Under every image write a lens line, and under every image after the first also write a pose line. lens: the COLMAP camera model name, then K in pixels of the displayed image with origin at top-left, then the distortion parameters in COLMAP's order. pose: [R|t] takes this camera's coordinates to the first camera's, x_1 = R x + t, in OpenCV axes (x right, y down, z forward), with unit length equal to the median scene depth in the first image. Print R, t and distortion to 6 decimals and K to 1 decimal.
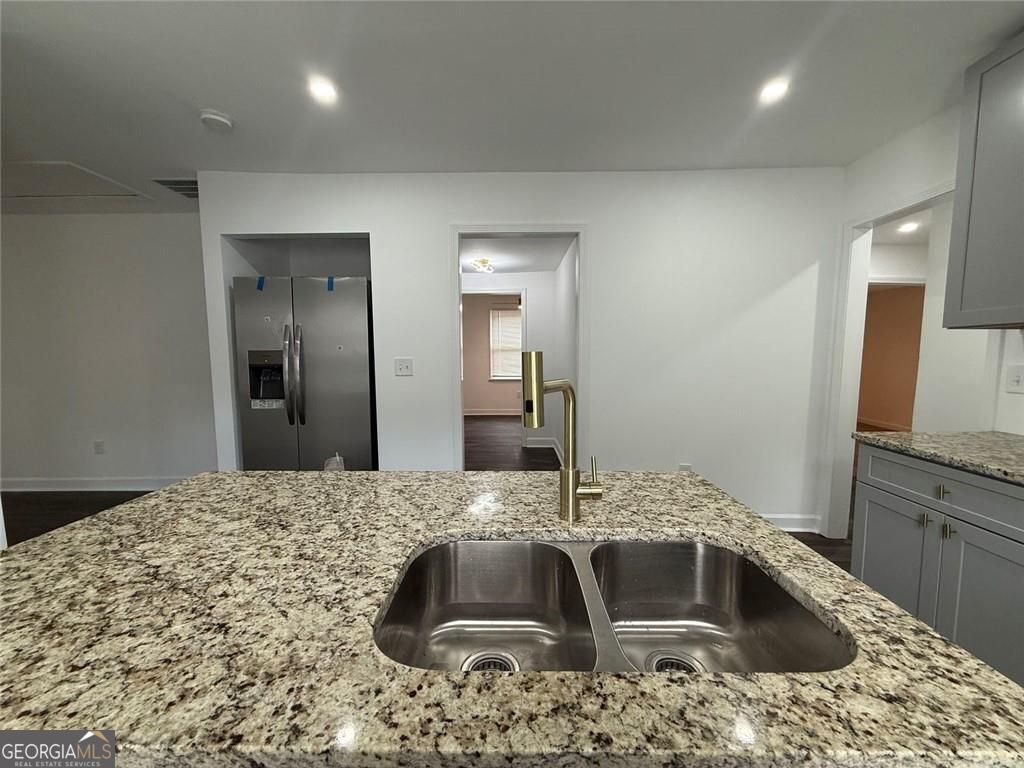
lens RADIAL K [[405.9, 0, 512.9], [0, 405.9, 383.7], [0, 0, 1]] dist [-0.003440, 0.000094]
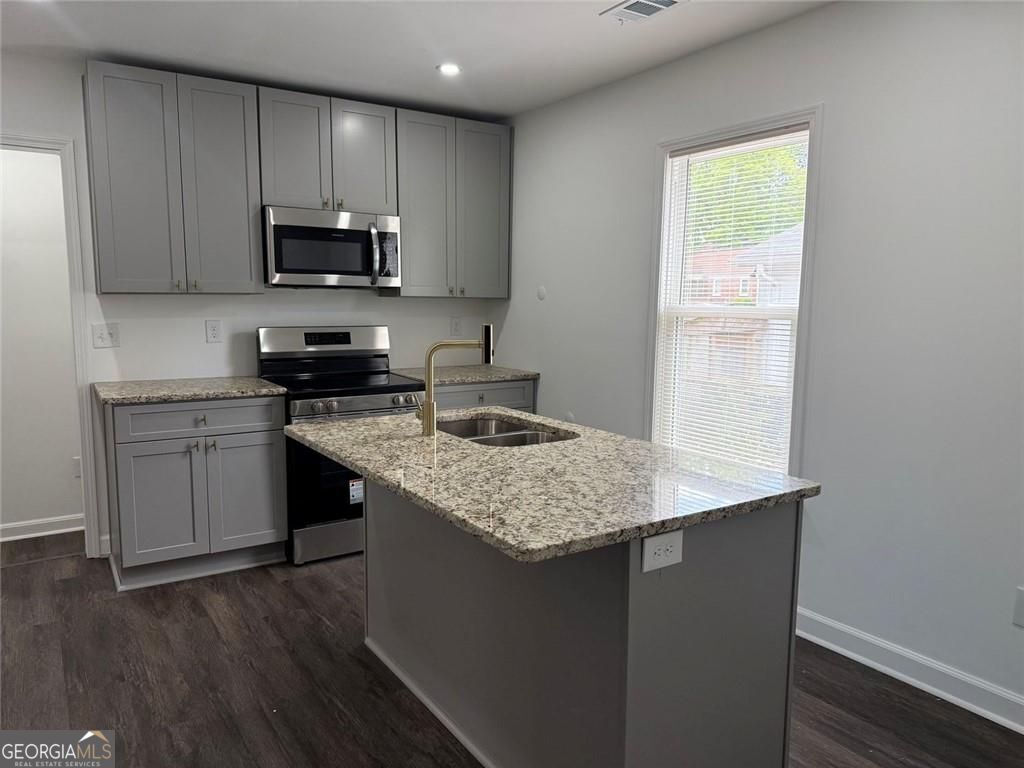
lens RADIAL K [[719.4, 0, 509.4], [0, 719.4, 388.2], [0, 0, 1]] dist [0.031327, -0.041893]
pose [[-0.550617, -0.104850, 0.828147, -1.963509], [0.057484, 0.984963, 0.162924, -0.225742], [-0.832776, 0.137314, -0.536310, 1.928675]]
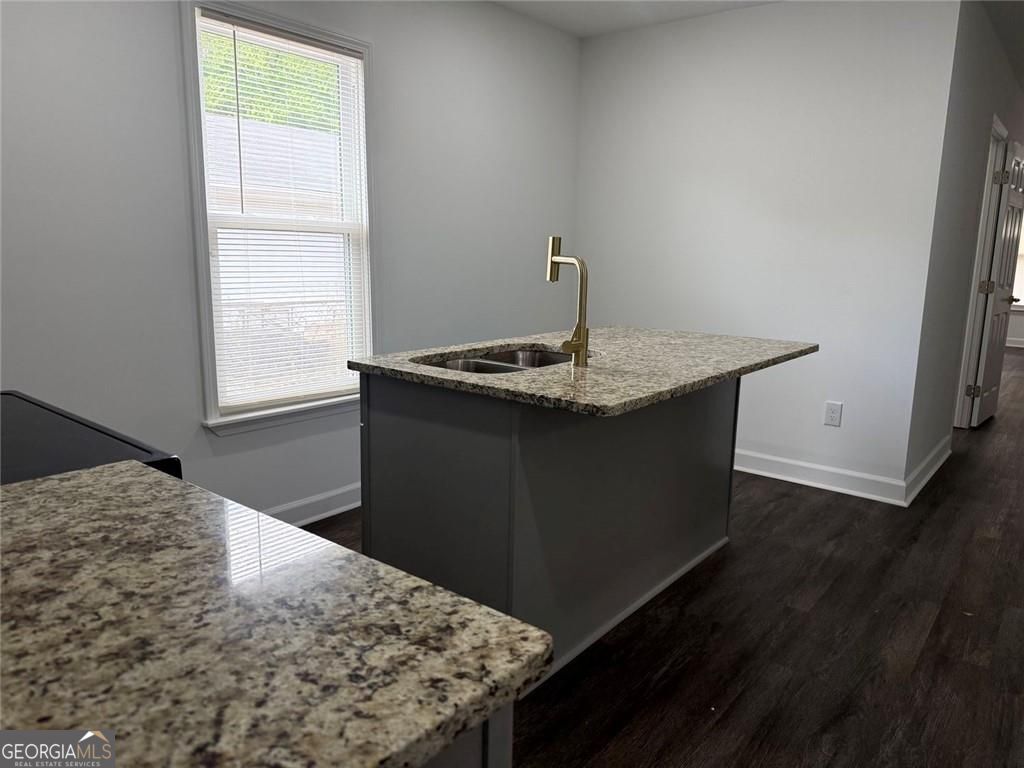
lens RADIAL K [[719.4, 0, 511.6], [0, 719.4, 378.6], [0, 0, 1]] dist [0.031327, -0.041893]
pose [[-0.628872, 0.134483, -0.765790, 1.895361], [-0.085285, 0.967053, 0.239865, -0.160897], [0.772817, 0.216155, -0.596683, 2.004695]]
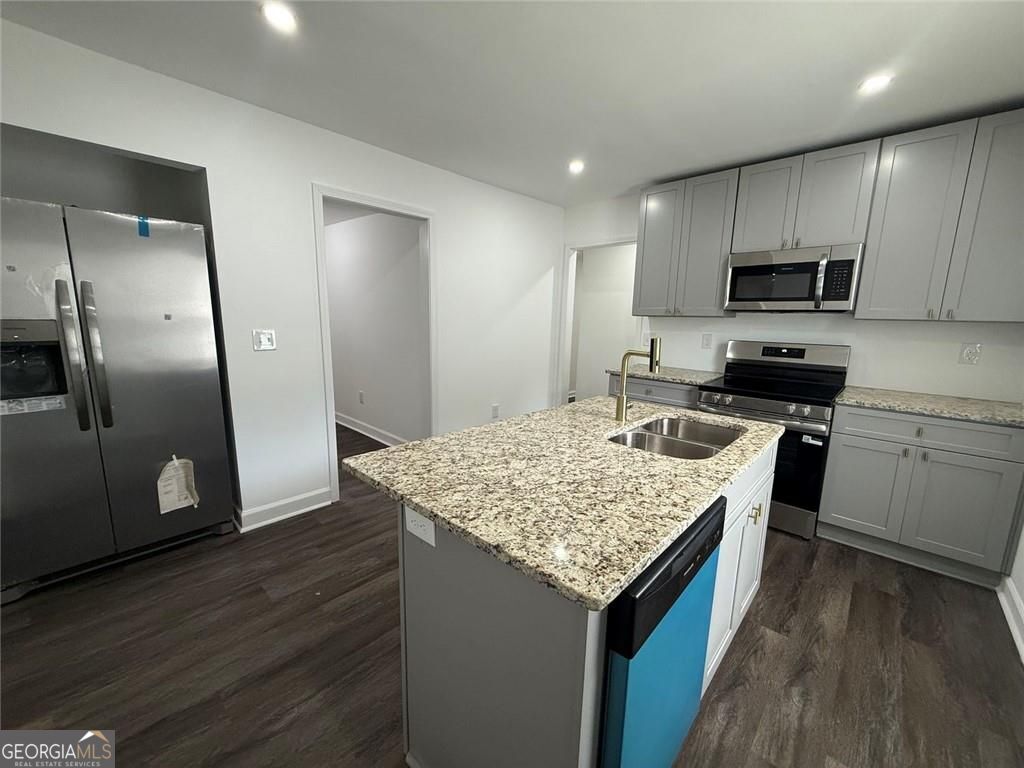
lens RADIAL K [[405.9, 0, 508.5], [0, 405.9, 384.2], [0, 0, 1]] dist [-0.003440, 0.000094]
pose [[0.682595, -0.107258, 0.722883, -1.458249], [0.034868, 0.992824, 0.114386, -0.076935], [-0.729965, -0.052873, 0.681437, 0.065572]]
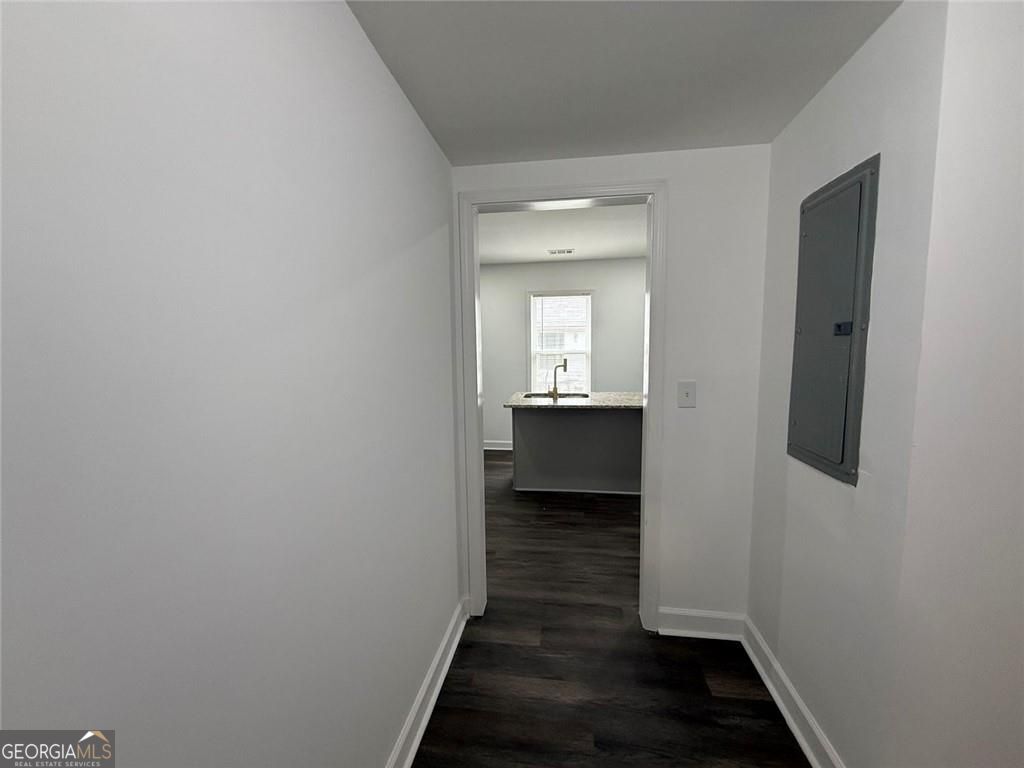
lens RADIAL K [[405.9, 0, 513.6], [0, 405.9, 386.4], [0, 0, 1]] dist [-0.003440, 0.000094]
pose [[-0.989295, 0.001560, 0.145920, -0.019105], [0.027405, 0.984138, 0.175274, -0.477413], [-0.143332, 0.177397, -0.973646, 4.566899]]
